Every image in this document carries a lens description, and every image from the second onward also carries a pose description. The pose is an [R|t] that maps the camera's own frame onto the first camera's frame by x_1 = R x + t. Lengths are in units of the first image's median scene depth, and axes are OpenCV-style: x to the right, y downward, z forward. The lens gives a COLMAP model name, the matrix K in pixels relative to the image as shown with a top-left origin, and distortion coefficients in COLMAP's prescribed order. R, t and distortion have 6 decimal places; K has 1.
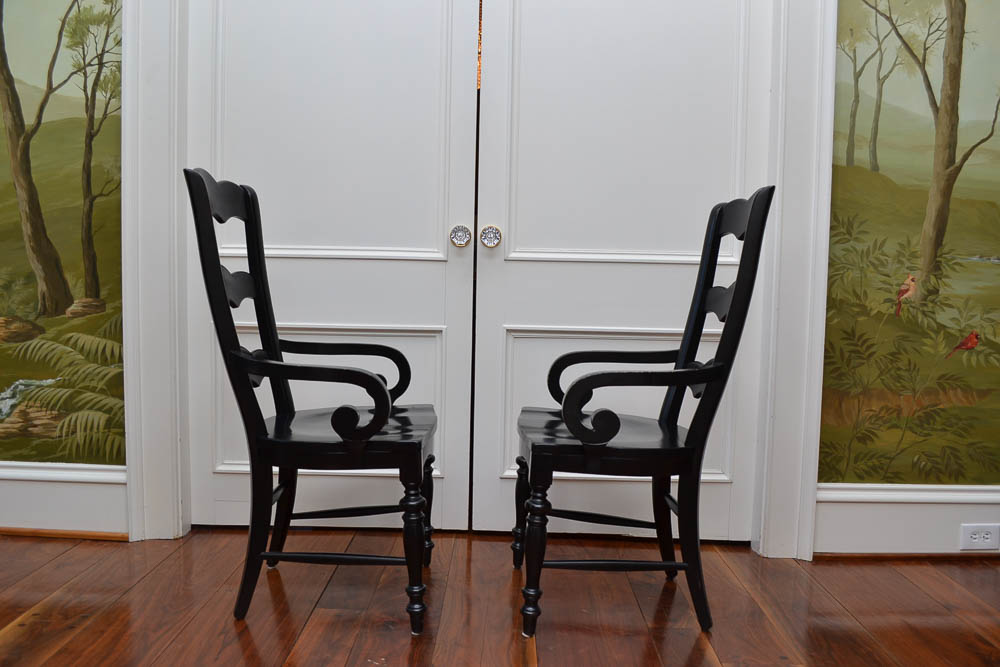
lens RADIAL K [[875.4, 0, 498.5], [0, 875.4, 336.0], [0, 0, 1]] dist [-0.077849, 0.013813]
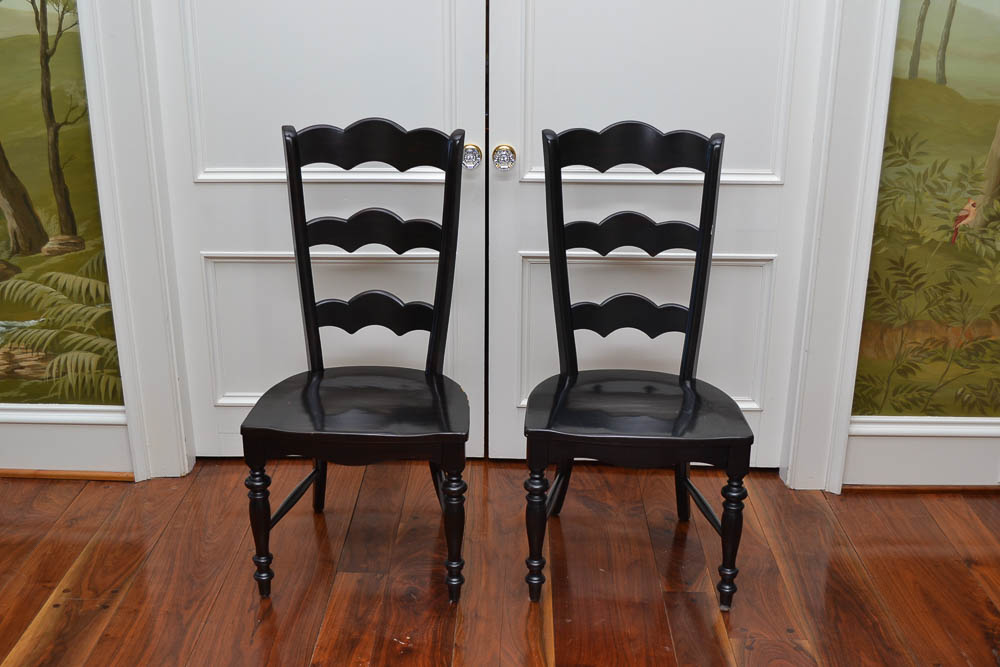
lens RADIAL K [[1097.8, 0, 497.4], [0, 1097.8, 333.9], [0, 0, 1]] dist [-0.051161, 0.002576]
pose [[0.999807, -0.010525, -0.016606, 0.001287], [0.014568, 0.963794, 0.266250, -0.244057], [0.013203, -0.266441, 0.963761, -0.136690]]
